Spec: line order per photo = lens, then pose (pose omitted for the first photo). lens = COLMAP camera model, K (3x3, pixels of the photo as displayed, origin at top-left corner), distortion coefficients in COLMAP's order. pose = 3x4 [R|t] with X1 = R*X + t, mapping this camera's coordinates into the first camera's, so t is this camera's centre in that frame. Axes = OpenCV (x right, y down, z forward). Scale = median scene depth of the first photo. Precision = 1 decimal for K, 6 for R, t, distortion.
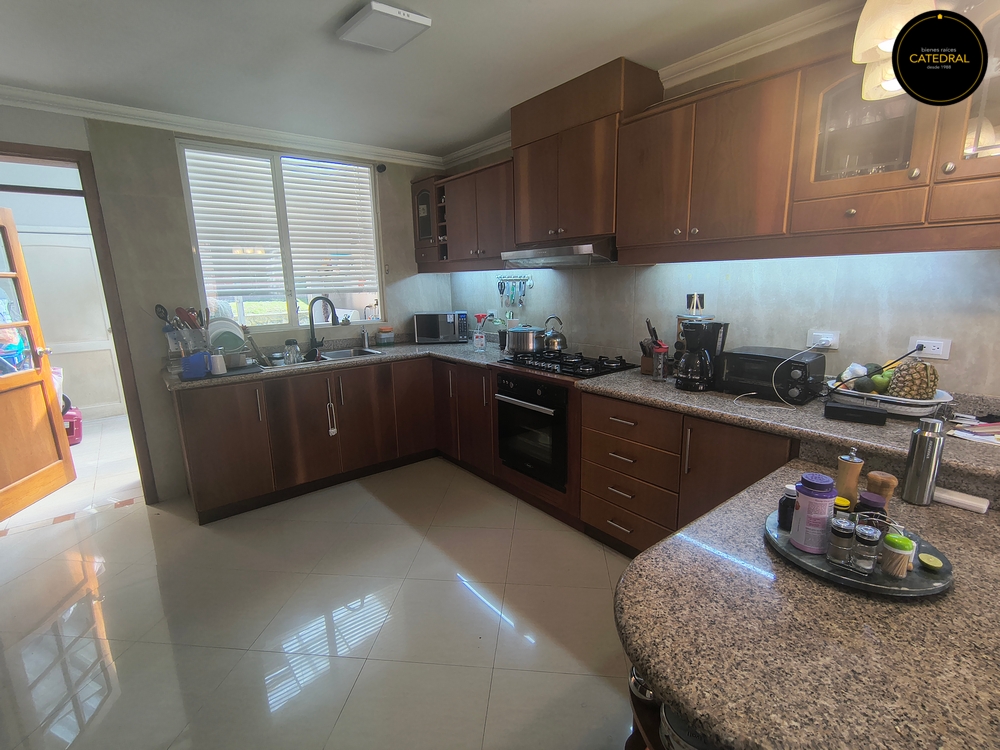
lens RADIAL K [[466.4, 0, 498.4], [0, 466.4, 377.4], [0, 0, 1]] dist [-0.000347, -0.001444]
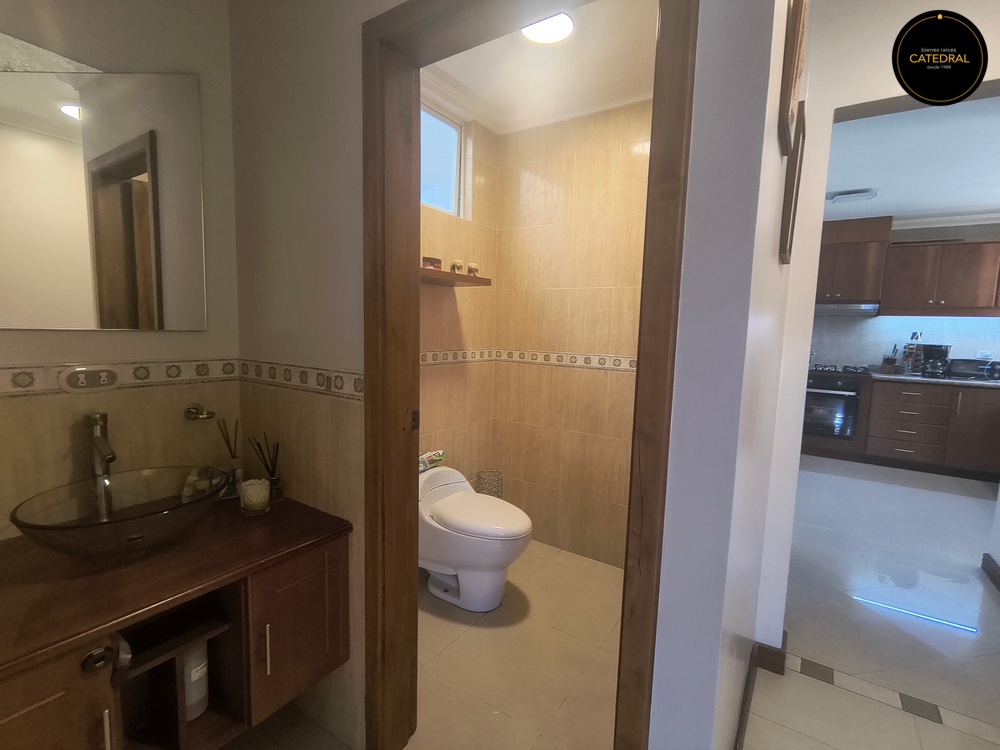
lens RADIAL K [[466.4, 0, 500.4], [0, 466.4, 374.8], [0, 0, 1]] dist [-0.000347, -0.001444]
pose [[0.949022, 0.010934, 0.315020, -2.595768], [0.020023, 0.995288, -0.094869, 0.213783], [-0.314573, 0.096340, 0.944332, -0.423335]]
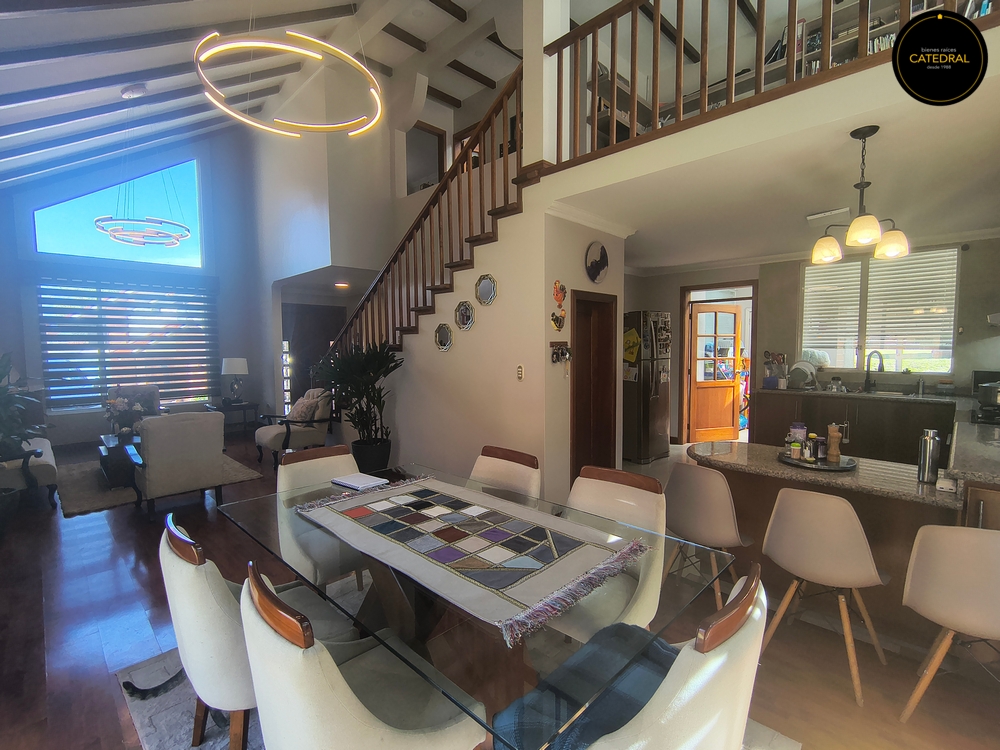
lens RADIAL K [[466.4, 0, 495.7], [0, 466.4, 372.0], [0, 0, 1]] dist [-0.000347, -0.001444]
pose [[0.122804, 0.083304, -0.988929, 0.798268], [-0.199795, 0.978144, 0.057585, 0.033234], [0.972112, 0.190511, 0.136764, -0.266734]]
